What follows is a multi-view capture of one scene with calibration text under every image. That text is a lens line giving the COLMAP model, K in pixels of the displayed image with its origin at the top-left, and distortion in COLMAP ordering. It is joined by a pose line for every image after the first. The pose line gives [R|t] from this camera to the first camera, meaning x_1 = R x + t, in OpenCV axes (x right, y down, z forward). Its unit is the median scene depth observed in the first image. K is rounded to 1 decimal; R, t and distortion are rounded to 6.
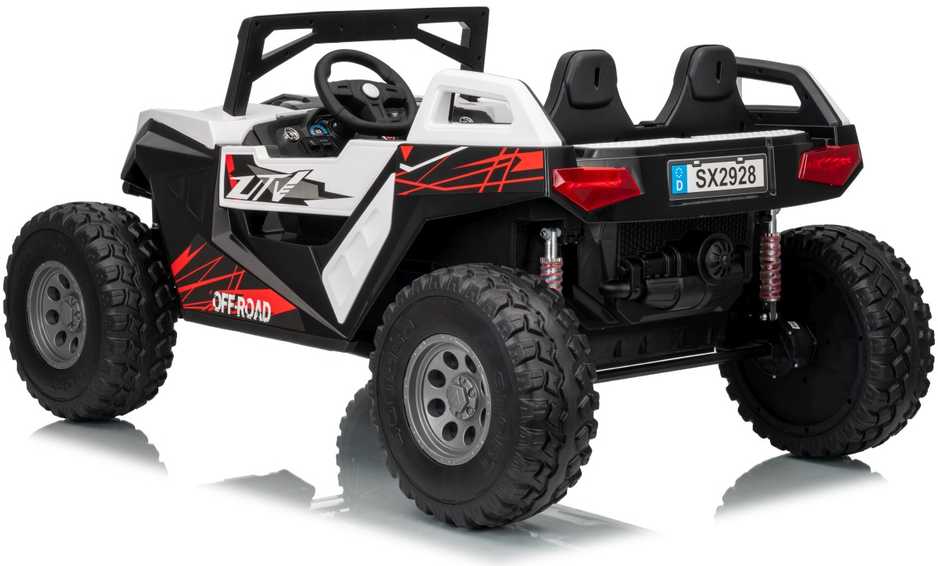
lens RADIAL K [[2579.4, 0, 473.4], [0, 2579.4, 291.3], [0, 0, 1]] dist [-0.014580, 0.000000]
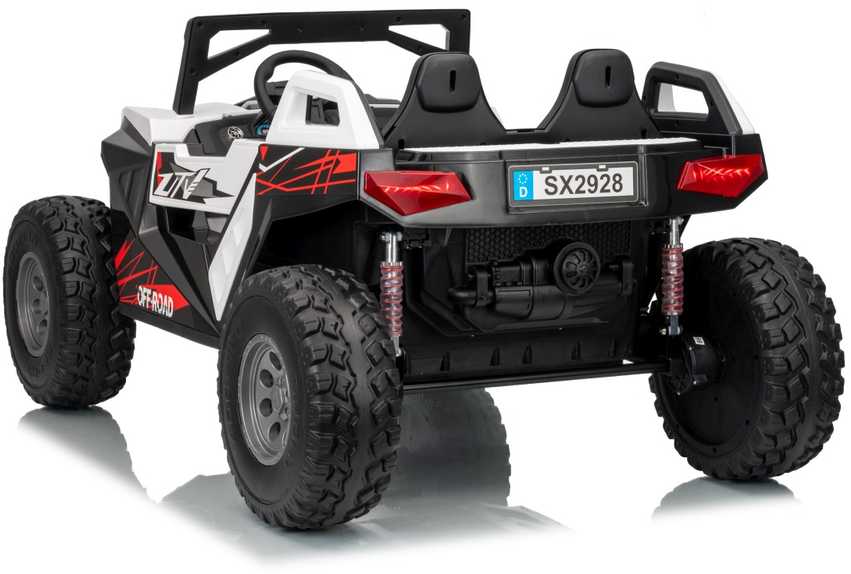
lens RADIAL K [[2570.9, 0, 416.5], [0, 2570.9, 279.6], [0, 0, 1]] dist [0.020365, 0.000000]
pose [[0.967420, 0.032809, -0.251041, 0.278994], [-0.034493, 0.999402, -0.002308, -0.004077], [0.250815, 0.010892, 0.967974, 0.045367]]
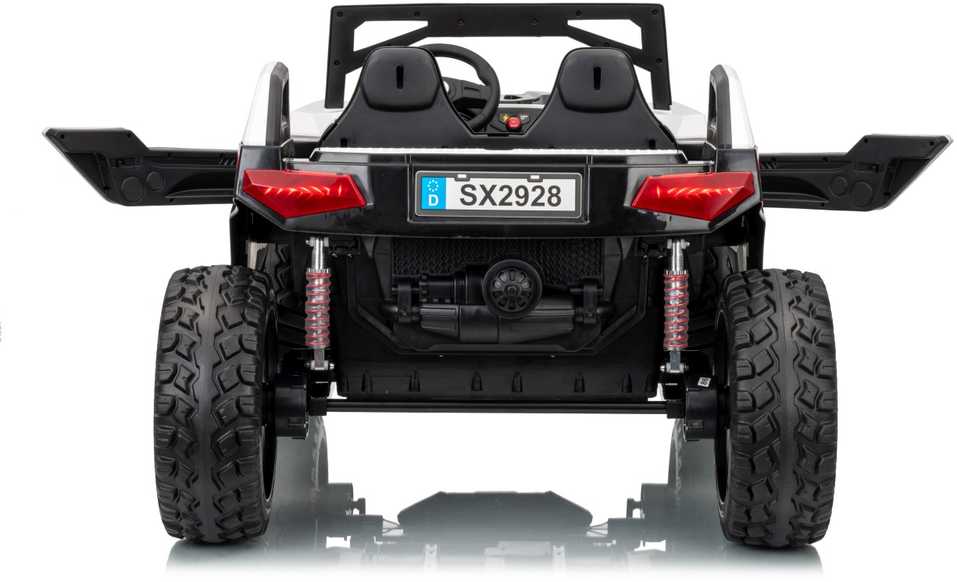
lens RADIAL K [[2631.7, 0, 481.2], [0, 2631.7, 291.9], [0, 0, 1]] dist [-0.014580, 0.000000]
pose [[0.736919, 0.092265, -0.669655, 0.686194], [-0.096260, 0.994869, 0.031145, -0.038394], [0.669092, 0.041510, 0.742019, 0.327879]]
